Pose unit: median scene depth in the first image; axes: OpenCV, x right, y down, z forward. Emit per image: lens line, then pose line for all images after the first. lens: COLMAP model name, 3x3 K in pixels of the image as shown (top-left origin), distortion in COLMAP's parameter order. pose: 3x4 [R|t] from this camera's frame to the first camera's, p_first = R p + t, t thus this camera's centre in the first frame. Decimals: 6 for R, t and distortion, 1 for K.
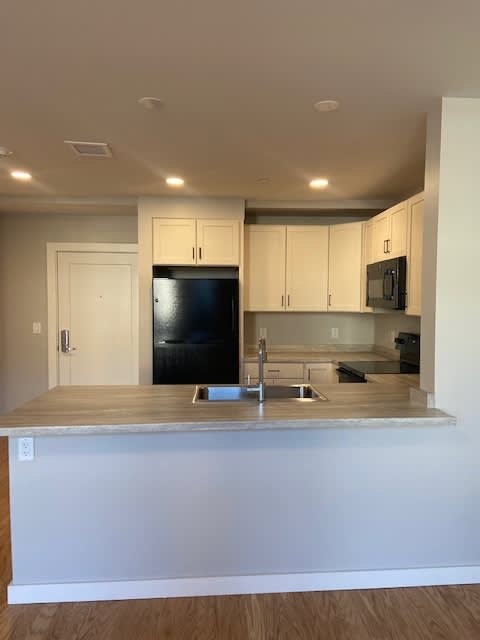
lens RADIAL K [[434.5, 0, 240.0], [0, 434.5, 320.0], [0, 0, 1]] dist [0.006399, 0.003039]
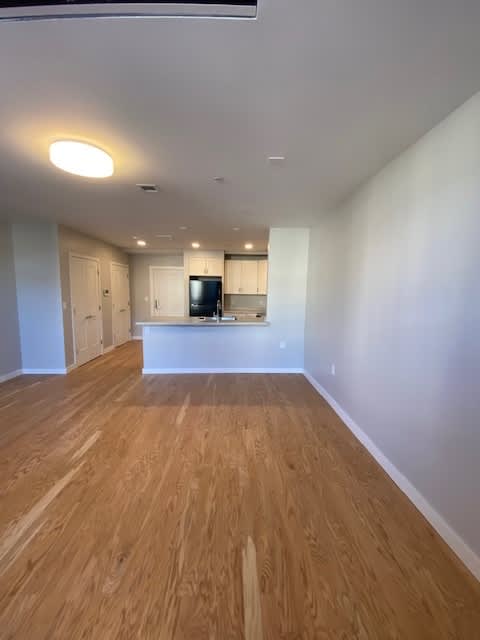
lens RADIAL K [[262.8, 0, 240.0], [0, 262.8, 320.0], [0, 0, 1]] dist [0.001715, -0.010151]
pose [[0.997777, 0.021199, -0.063182, 0.208762], [-0.017411, 0.998052, 0.059910, 0.039870], [0.064329, -0.058677, 0.996202, -0.569232]]
